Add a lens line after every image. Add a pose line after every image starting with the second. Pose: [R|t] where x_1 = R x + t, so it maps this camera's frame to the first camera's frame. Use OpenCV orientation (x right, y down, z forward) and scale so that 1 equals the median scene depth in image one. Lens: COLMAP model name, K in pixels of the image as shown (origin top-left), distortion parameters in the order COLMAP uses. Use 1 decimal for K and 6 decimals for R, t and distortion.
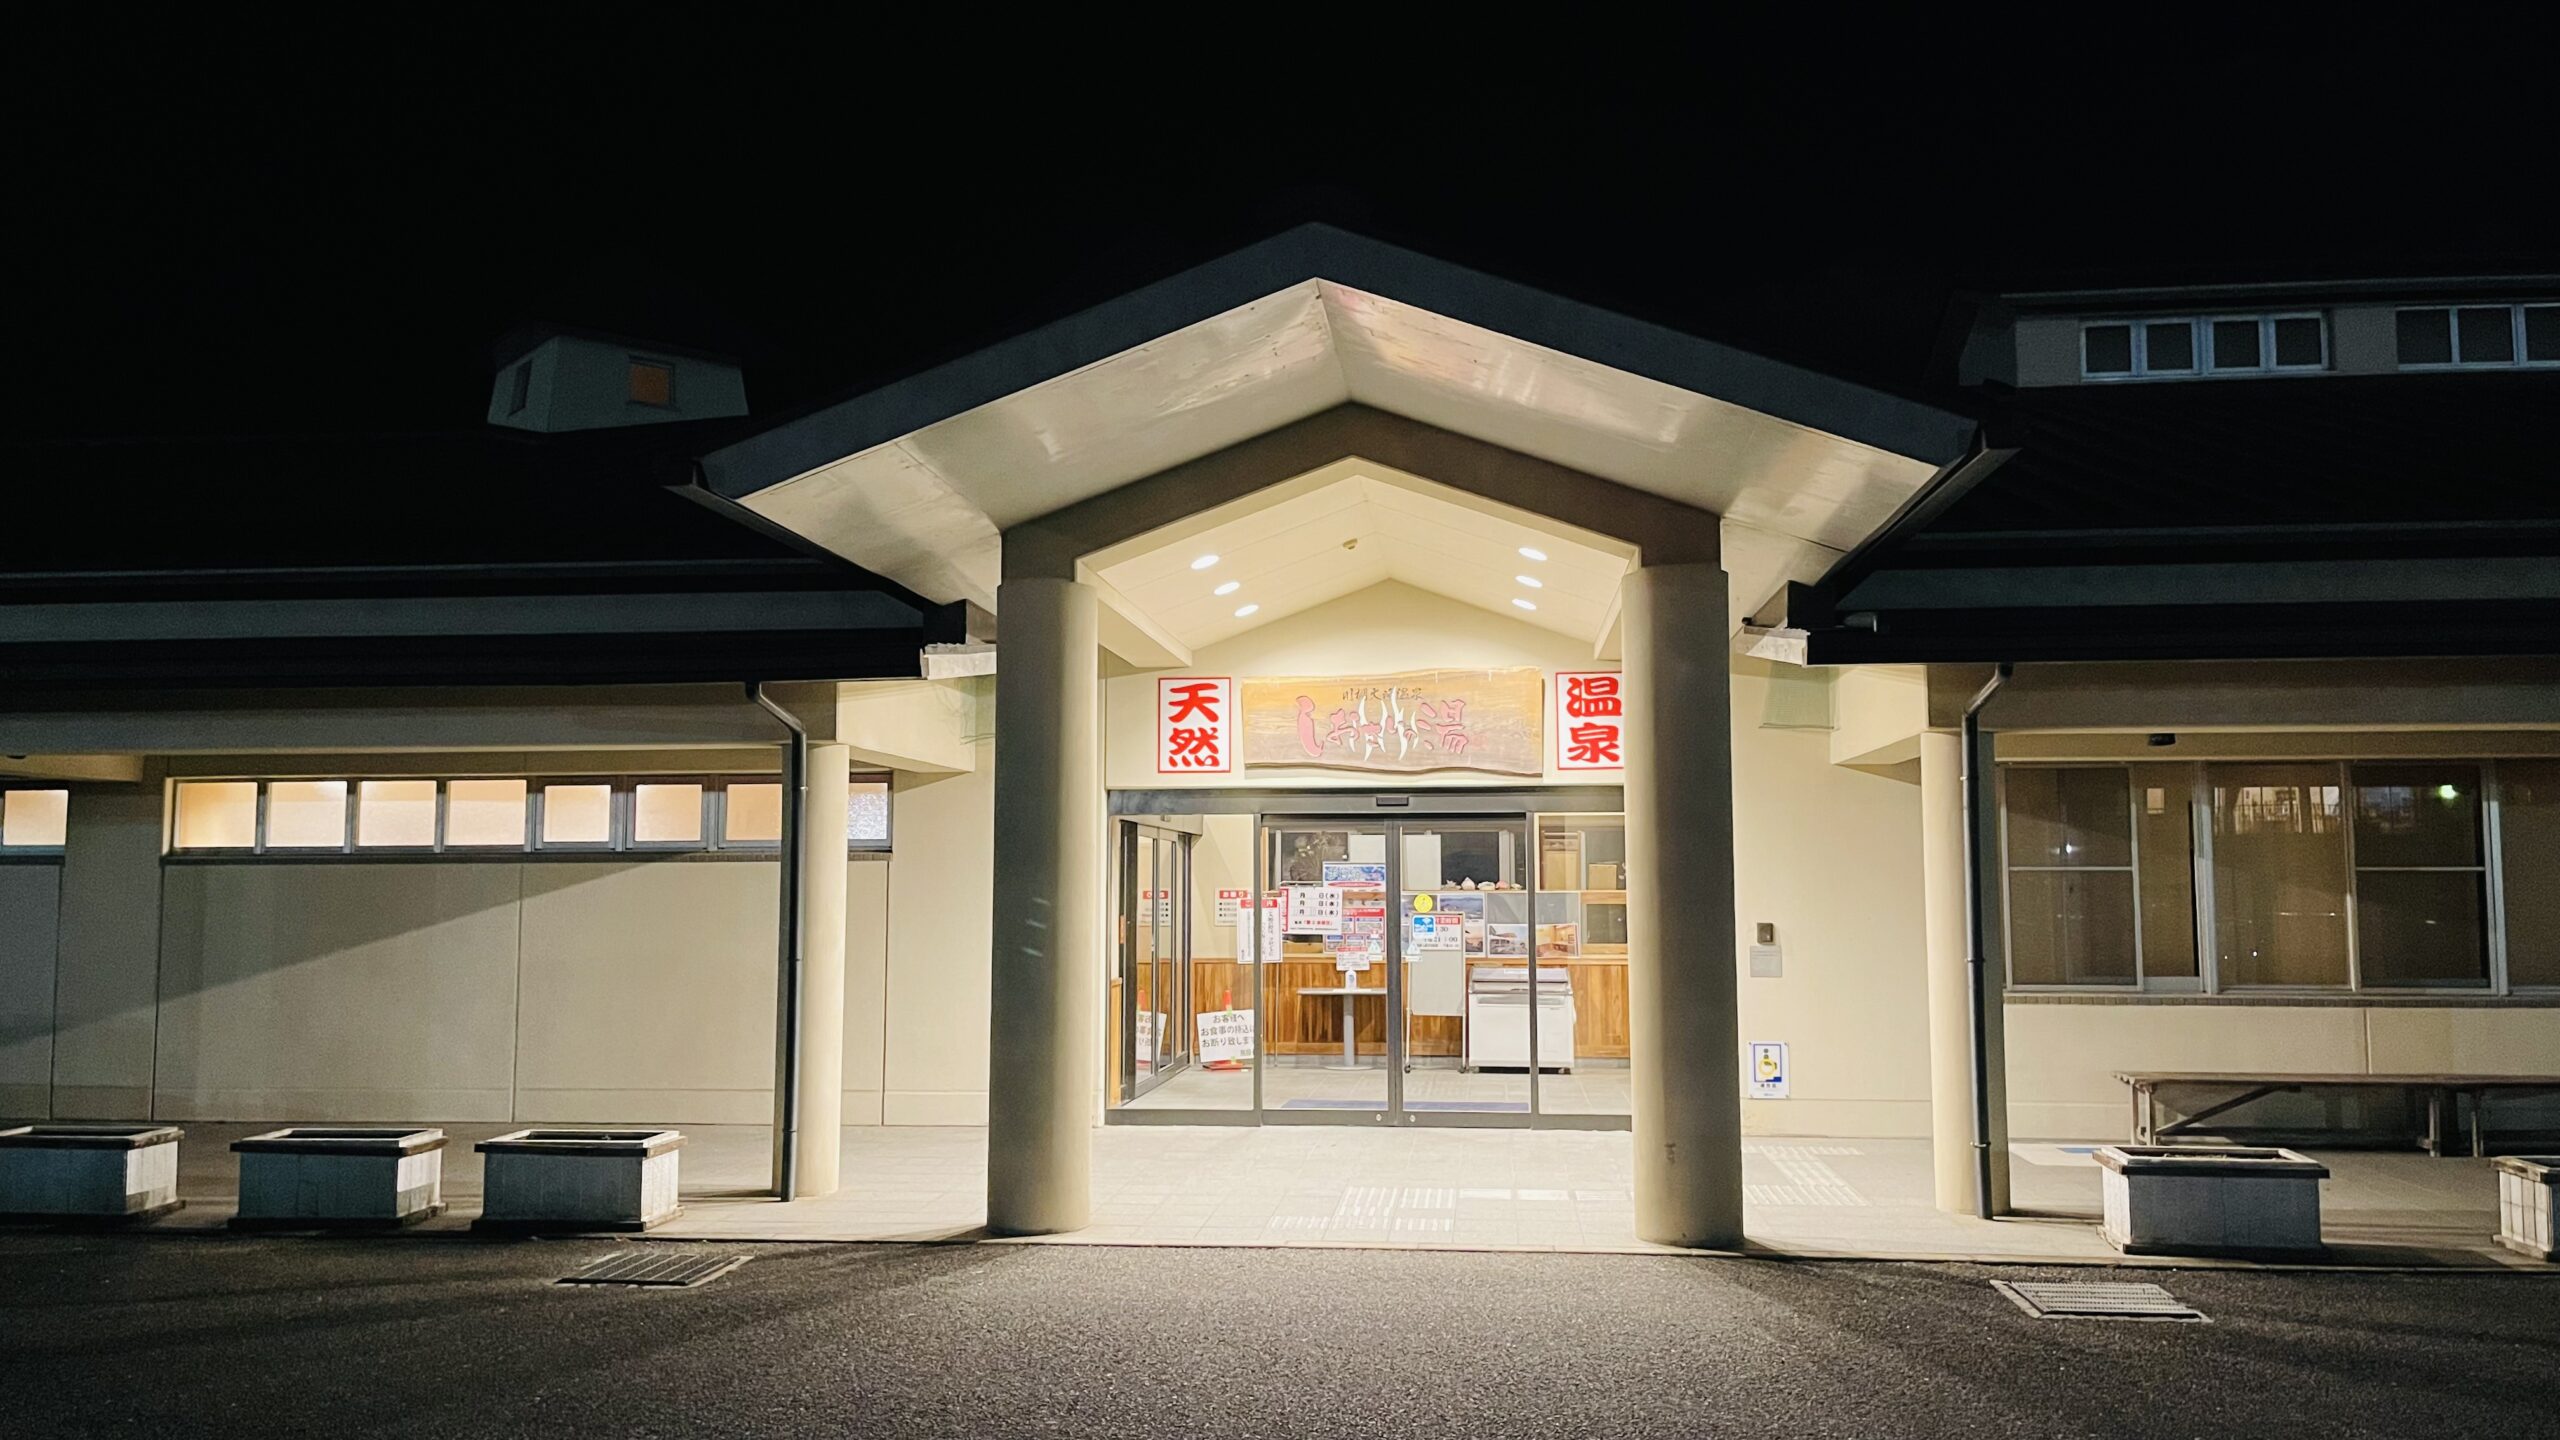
lens RADIAL K [[1905.2, 0, 1280.0], [0, 1905.2, 720.0], [0, 0, 1]] dist [0.062220, -0.000071]
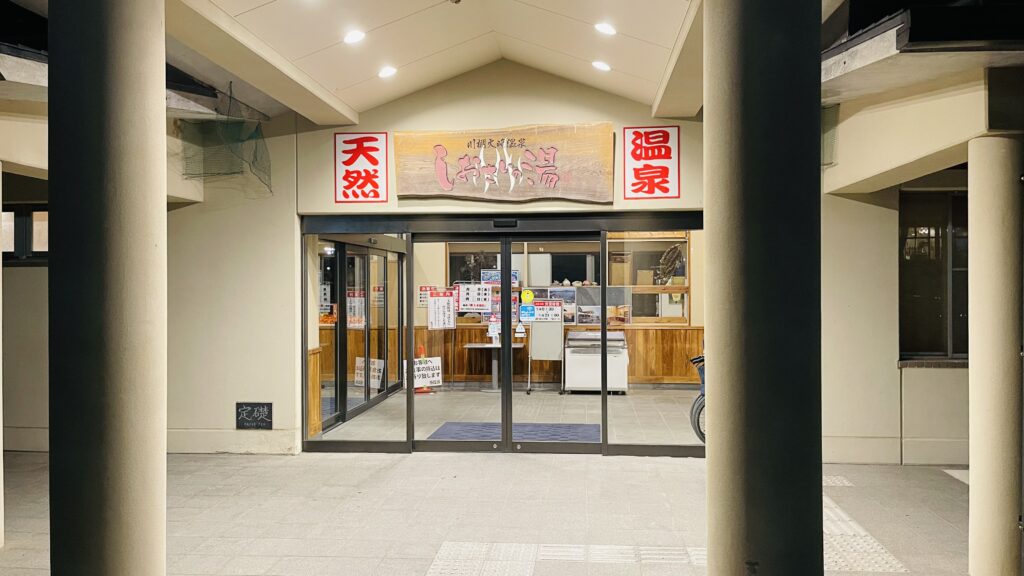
lens RADIAL K [[762.1, 0, 512.0], [0, 762.1, 288.0], [0, 0, 1]] dist [0.062220, -0.000071]
pose [[0.999916, -0.002621, 0.012654, 0.056539], [0.001435, 0.995678, 0.092858, 0.037826], [-0.012843, -0.092832, 0.995599, 0.438487]]
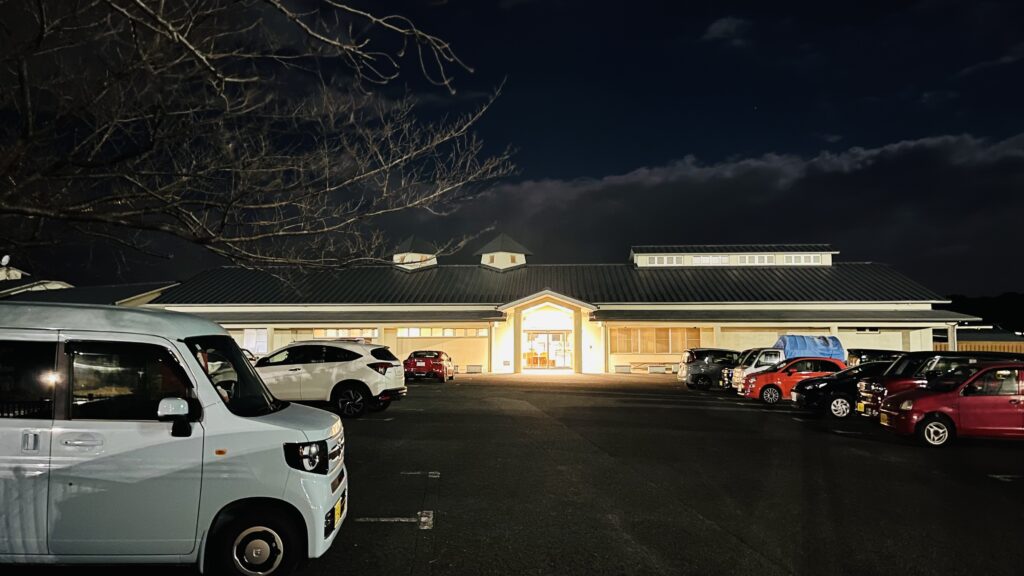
lens RADIAL K [[762.1, 0, 512.0], [0, 762.1, 288.0], [0, 0, 1]] dist [0.062220, -0.000071]
pose [[0.998312, 0.003145, 0.057997, -0.290533], [-0.003957, 0.999896, 0.013882, -0.191294], [-0.057947, -0.014088, 0.998220, -2.295989]]
